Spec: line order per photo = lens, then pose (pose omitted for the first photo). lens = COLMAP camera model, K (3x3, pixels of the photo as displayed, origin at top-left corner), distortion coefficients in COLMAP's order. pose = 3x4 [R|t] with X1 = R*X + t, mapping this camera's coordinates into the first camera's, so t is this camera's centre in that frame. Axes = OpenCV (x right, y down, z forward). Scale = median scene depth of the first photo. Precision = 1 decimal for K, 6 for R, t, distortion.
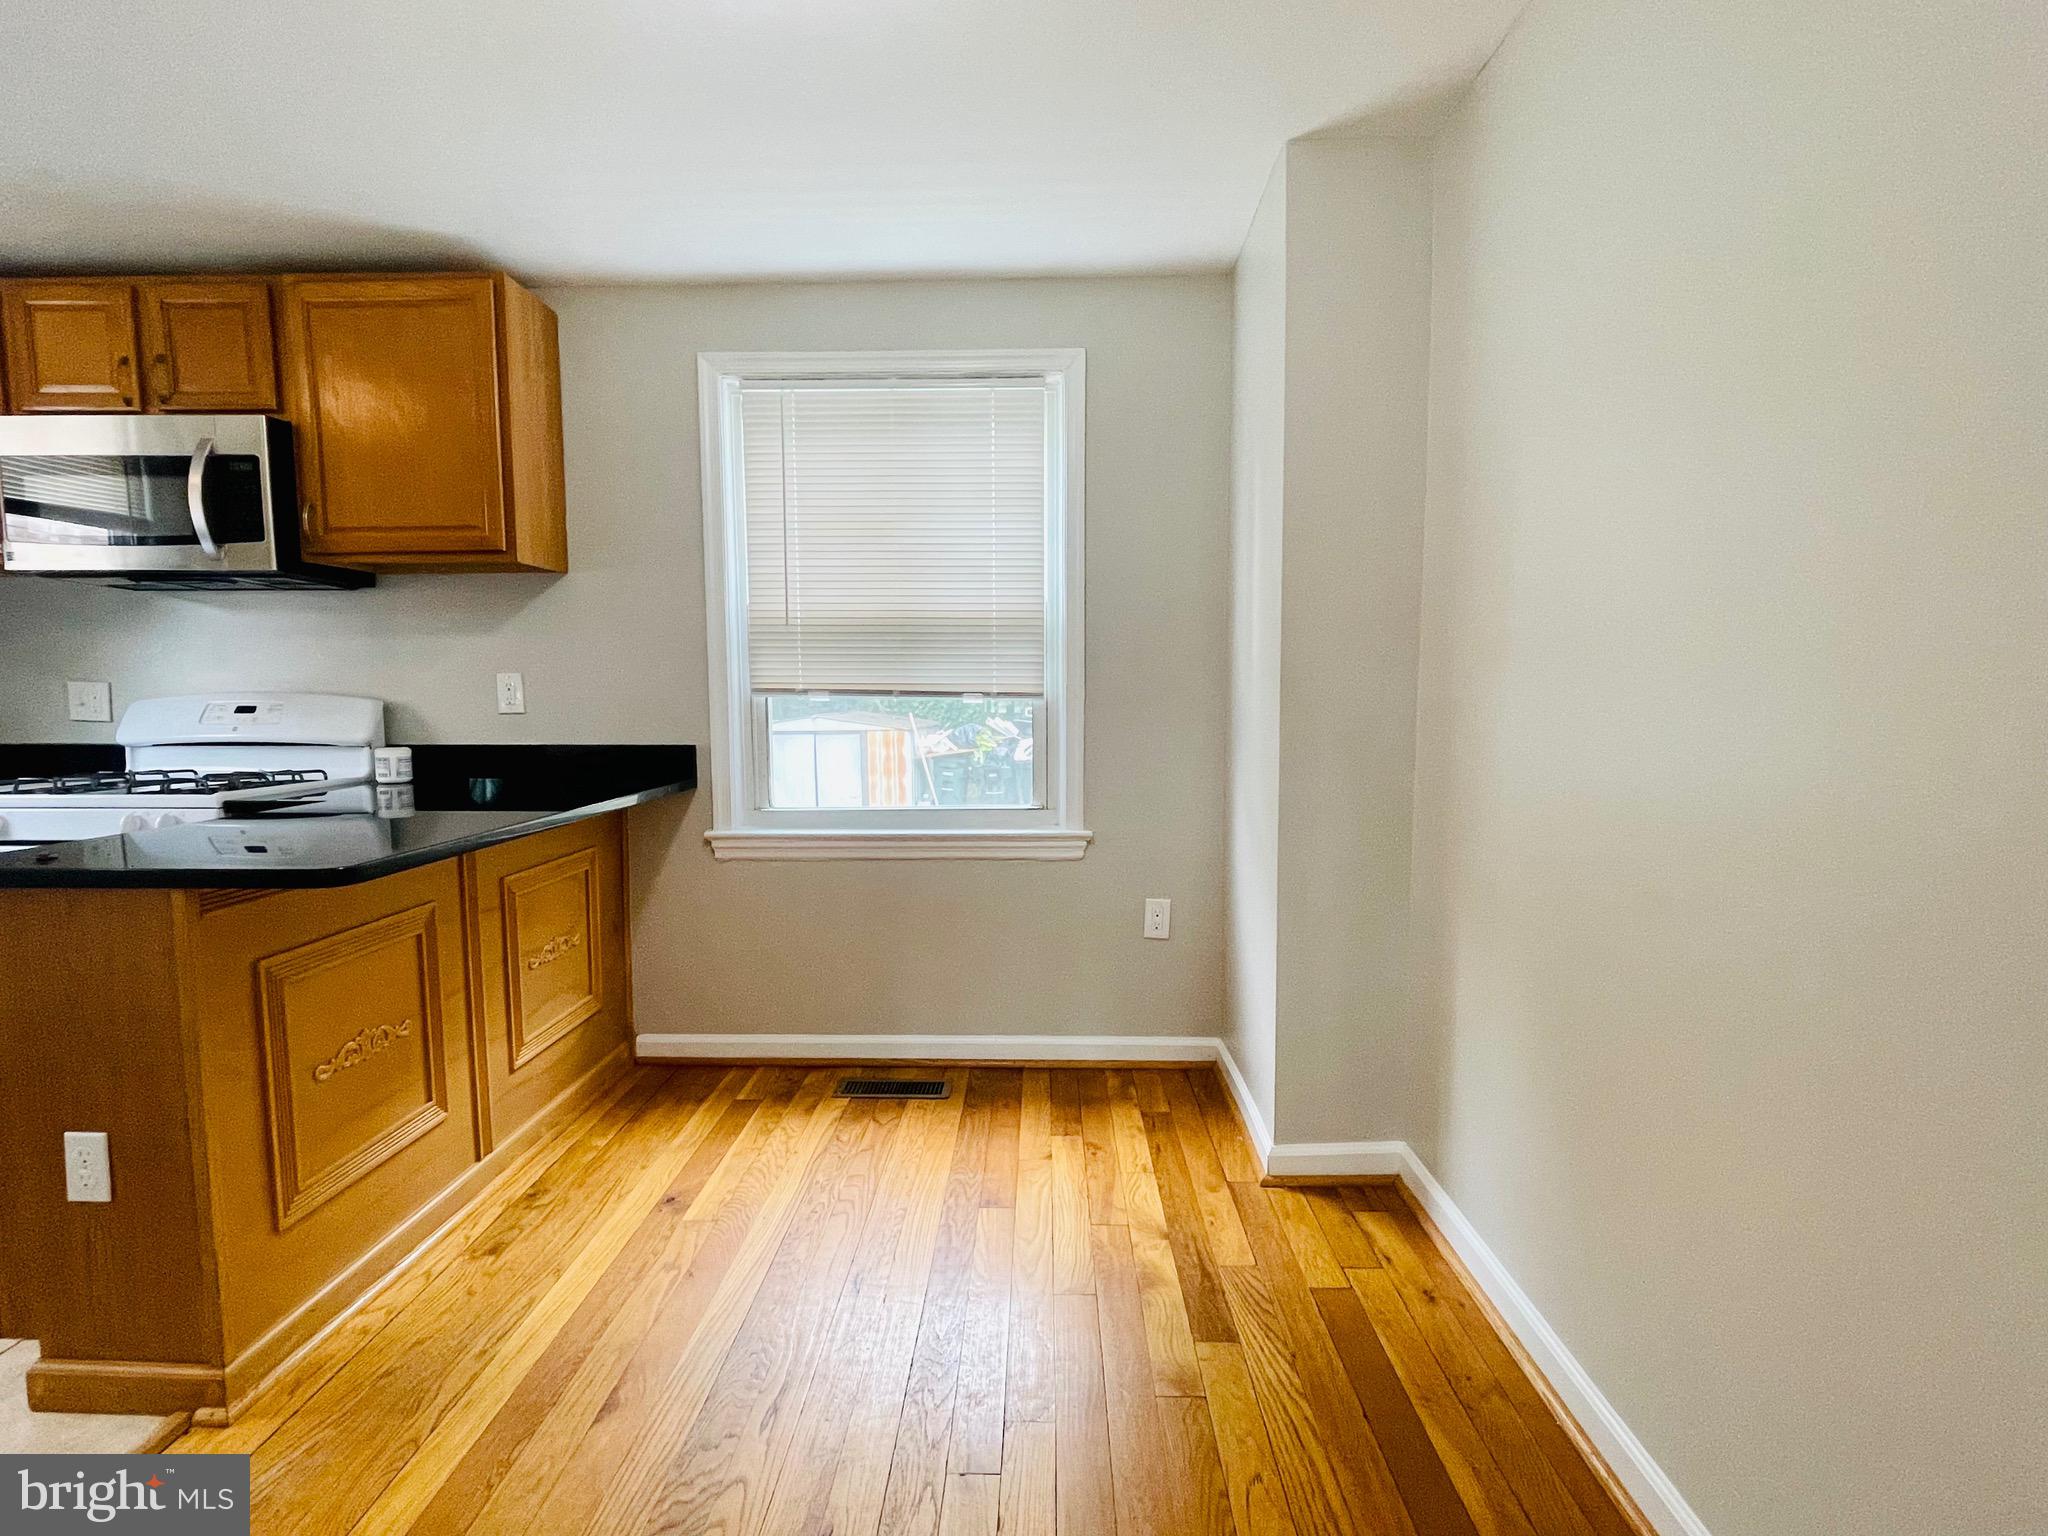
lens RADIAL K [[985.4, 0, 1022.2], [0, 985.4, 784.5], [0, 0, 1]] dist [-0.007681, 0.004461]
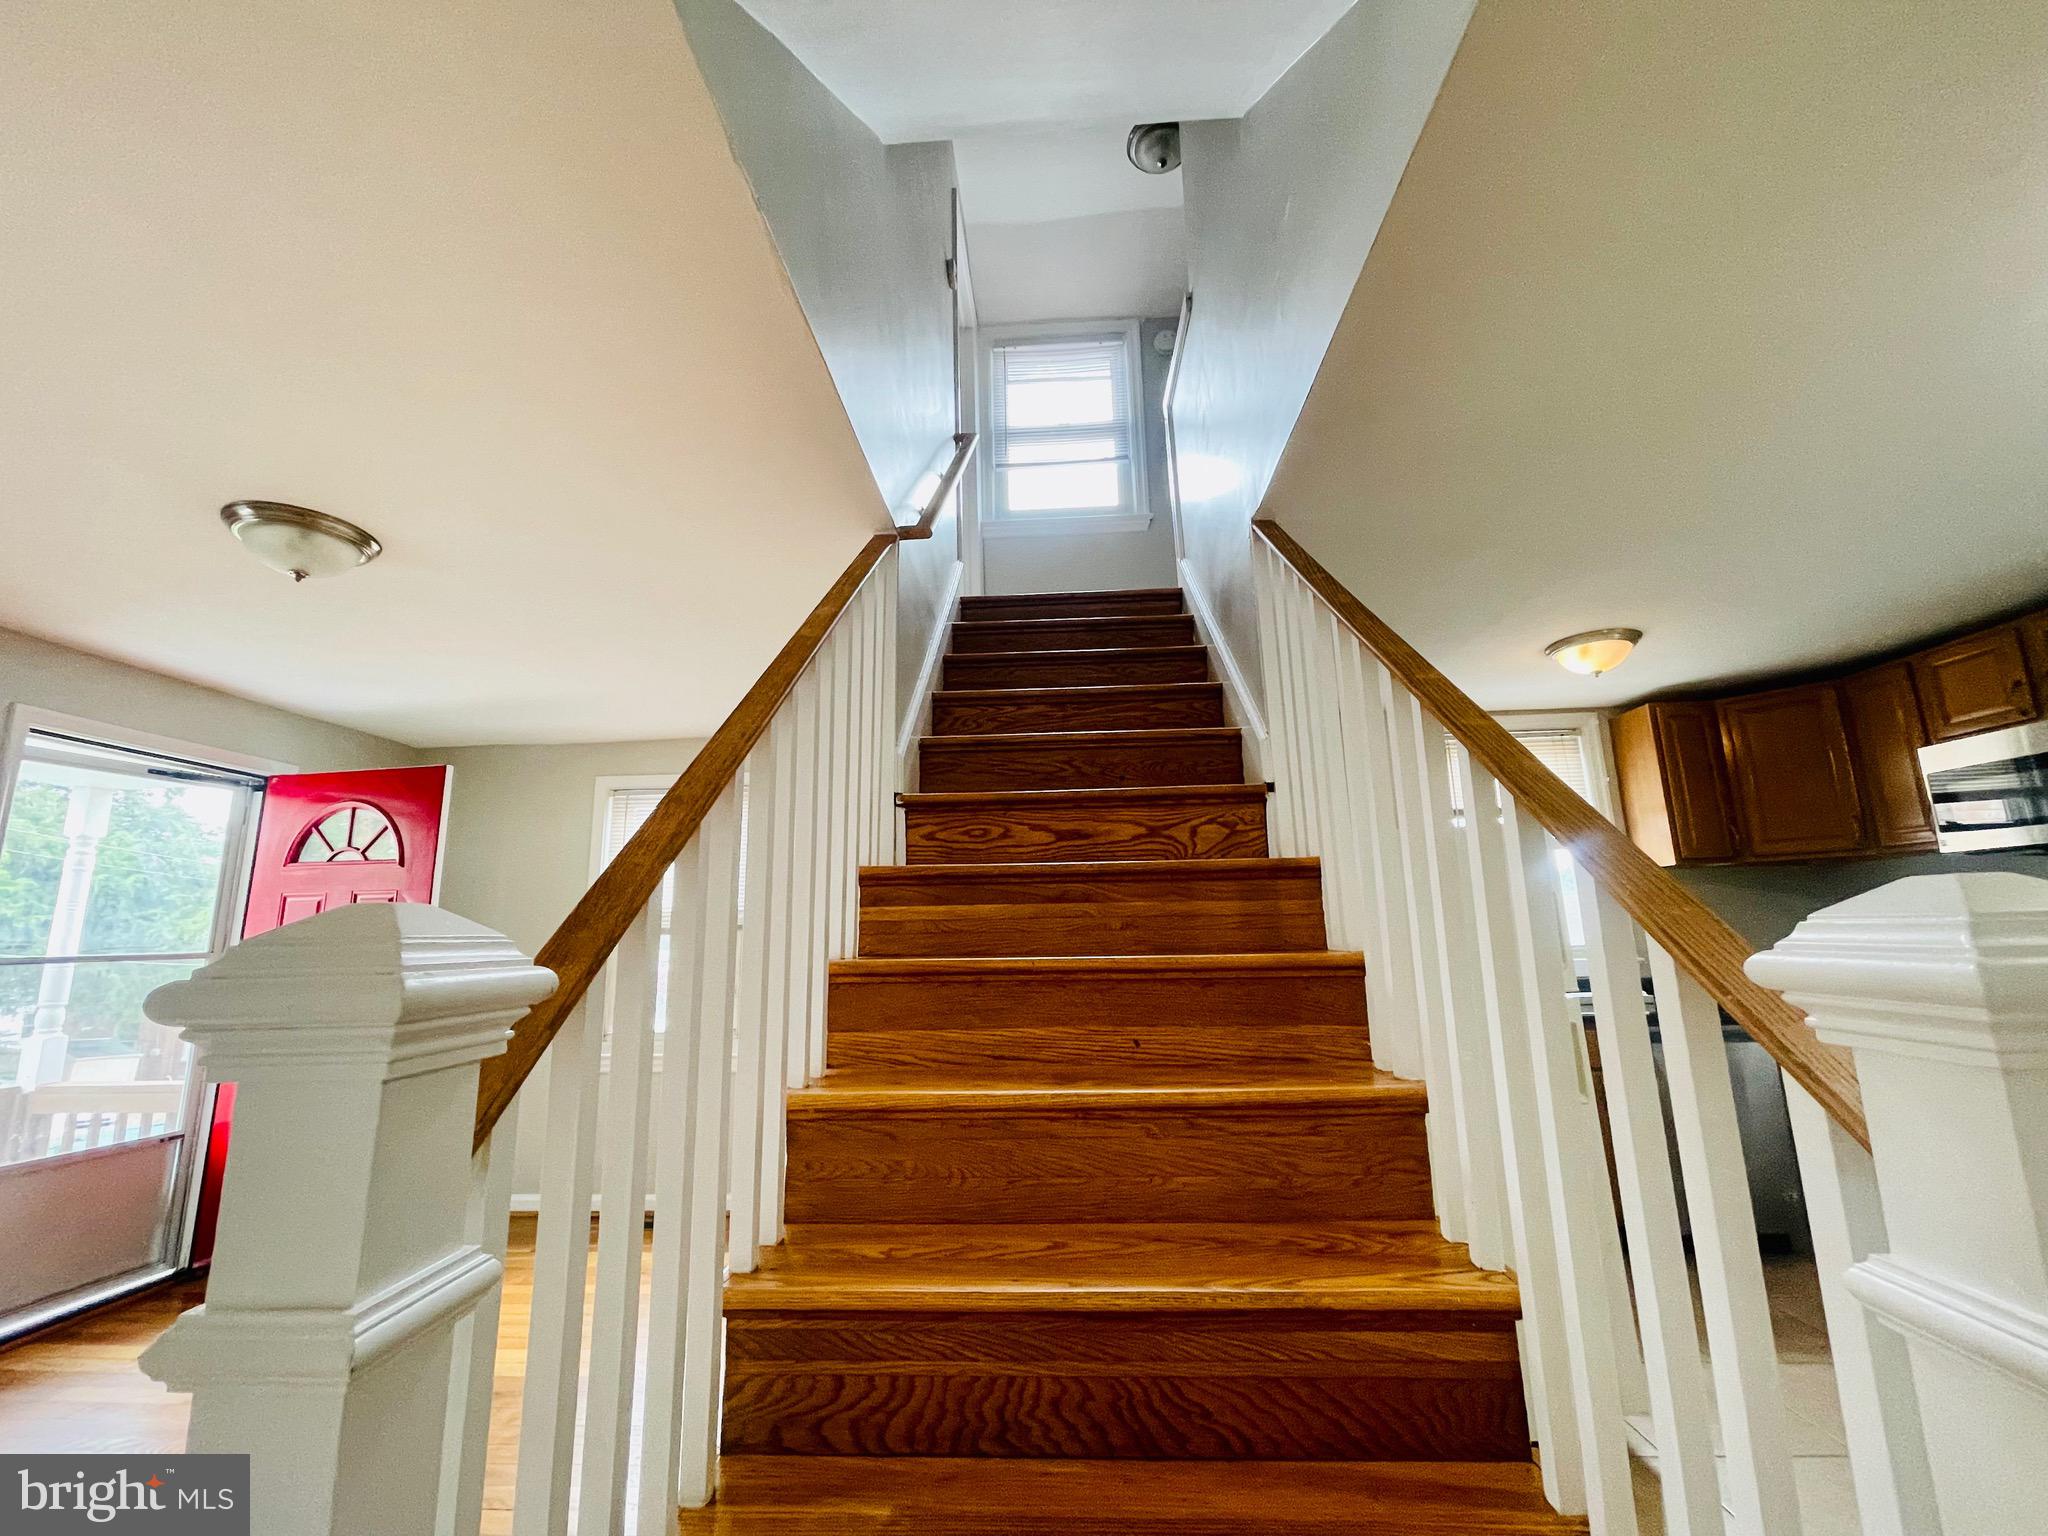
lens RADIAL K [[826.7, 0, 1023.2], [0, 826.7, 777.0], [0, 0, 1]] dist [-0.000859, 0.000082]
pose [[-0.025953, -0.188550, -0.981721, 0.179075], [-0.074480, 0.979687, -0.186190, -0.009661], [0.996885, 0.068287, -0.039469, -0.272687]]
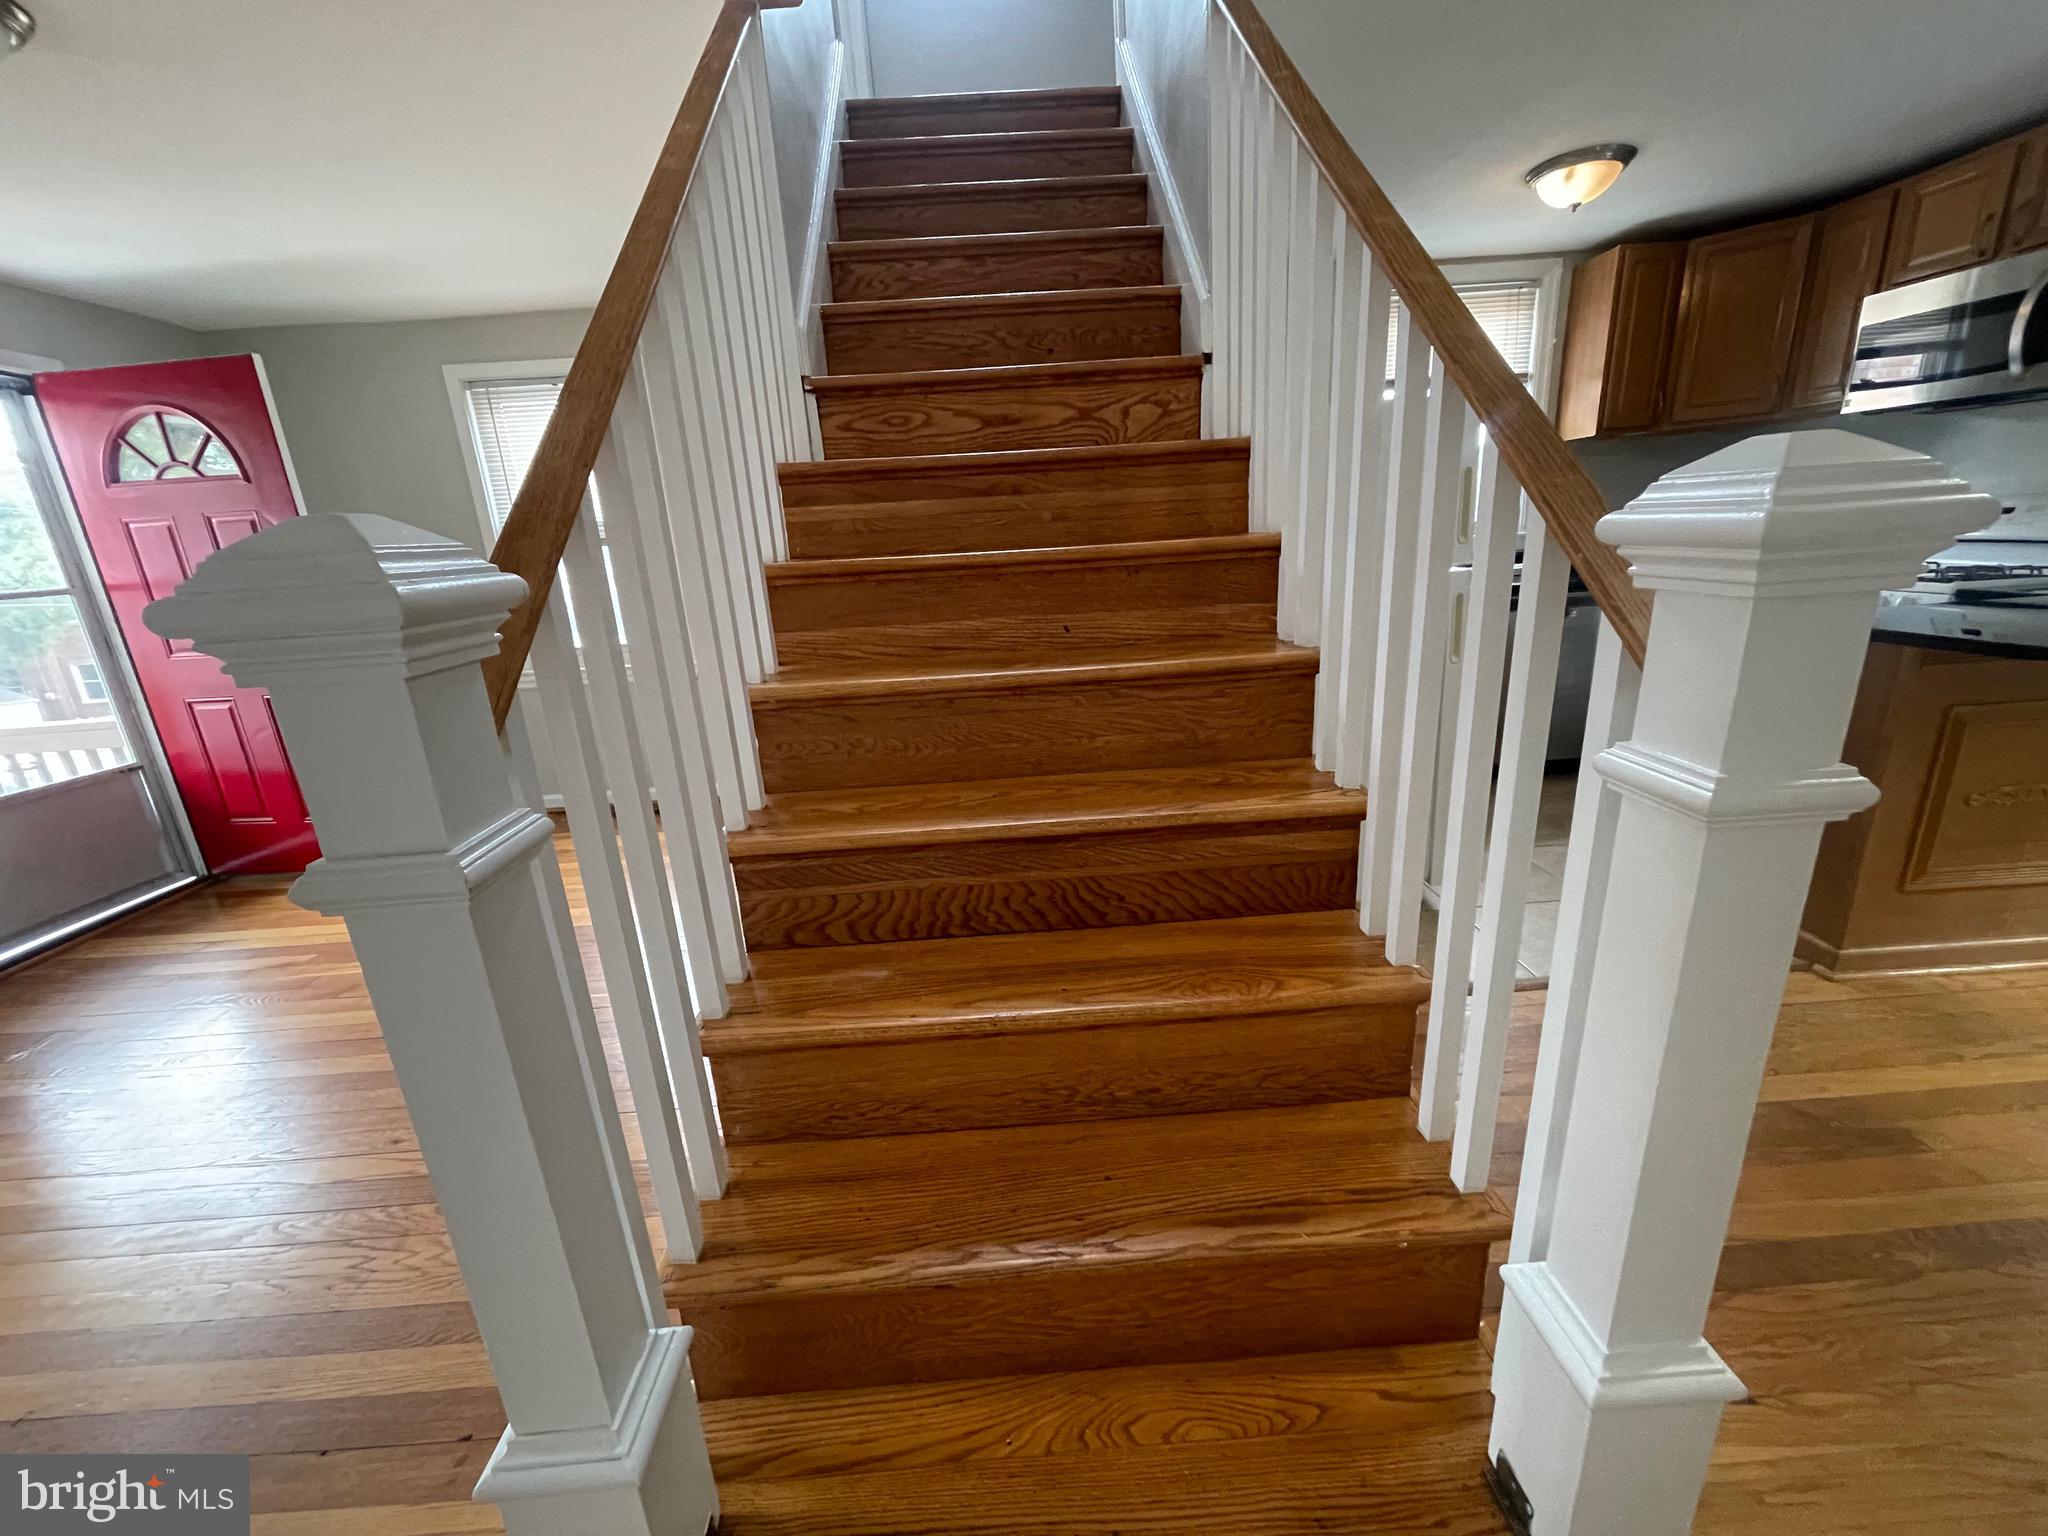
lens RADIAL K [[826.7, 0, 1023.1], [0, 826.7, 779.8], [0, 0, 1]] dist [-0.000859, 0.000082]
pose [[0.062954, 0.284077, -0.956733, 0.206141], [-0.035301, 0.958668, 0.282329, -0.005664], [0.997392, 0.016000, 0.070380, -0.280096]]
